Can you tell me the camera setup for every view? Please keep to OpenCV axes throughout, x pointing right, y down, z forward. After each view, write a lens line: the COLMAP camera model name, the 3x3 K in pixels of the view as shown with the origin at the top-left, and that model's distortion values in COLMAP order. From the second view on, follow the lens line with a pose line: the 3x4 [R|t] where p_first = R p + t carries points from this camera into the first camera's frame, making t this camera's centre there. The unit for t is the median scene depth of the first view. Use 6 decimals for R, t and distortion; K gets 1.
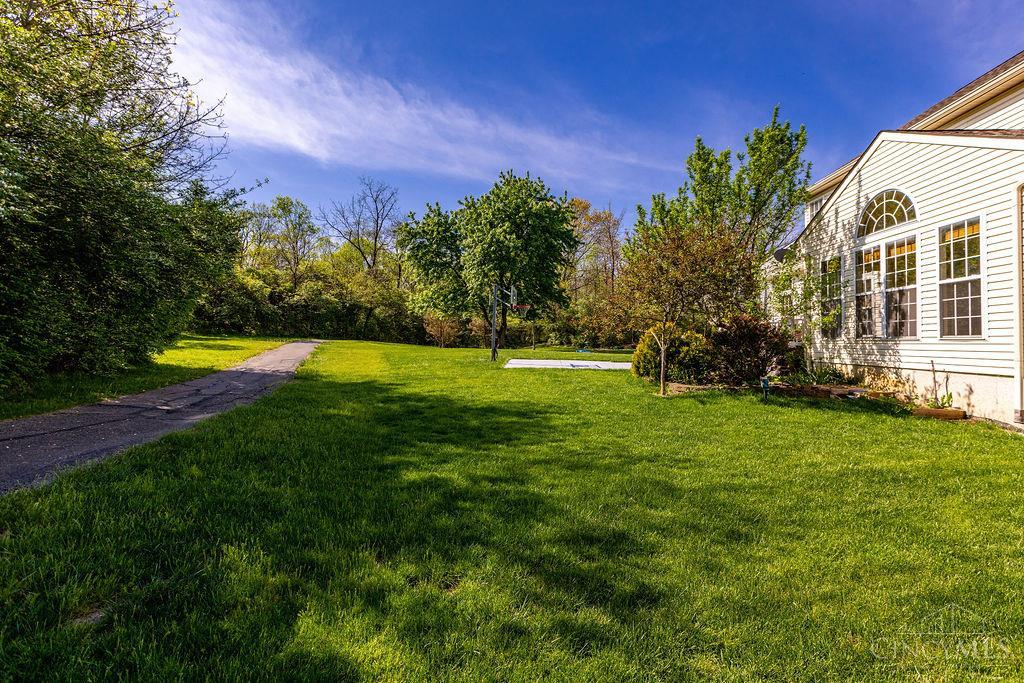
lens RADIAL K [[457.8, 0, 514.8], [0, 457.8, 340.6], [0, 0, 1]] dist [-0.001401, -0.000132]
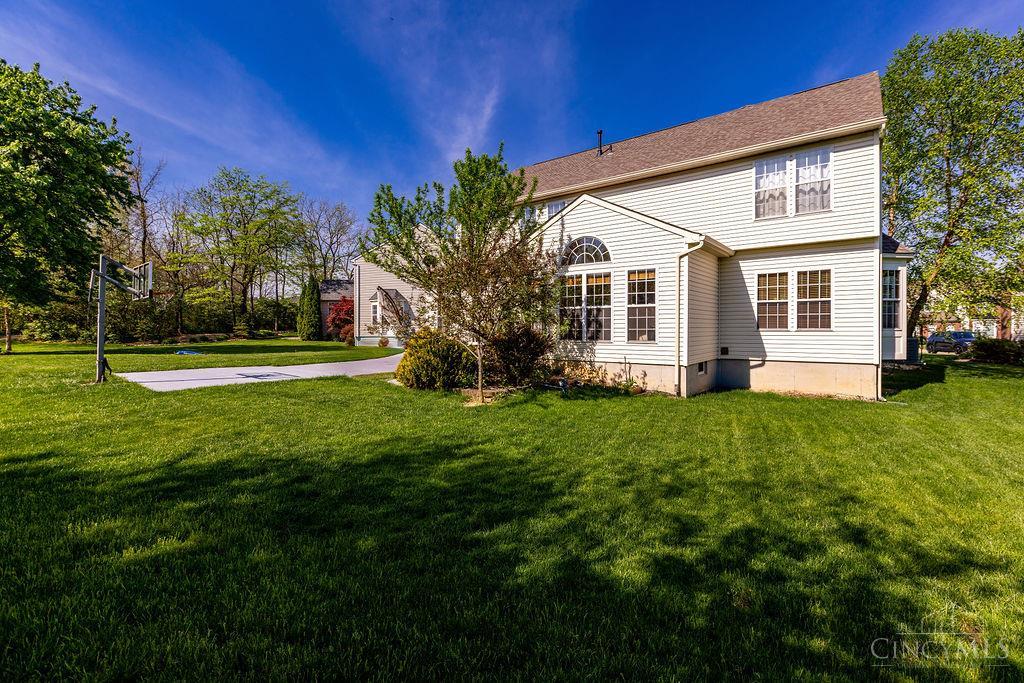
lens RADIAL K [[457.8, 0, 511.1], [0, 457.8, 337.6], [0, 0, 1]] dist [-0.001401, -0.000132]
pose [[0.546264, -0.021544, 0.837336, -0.529236], [0.000220, 0.999673, 0.025577, -0.053811], [-0.837613, -0.013787, 0.546090, 0.436899]]
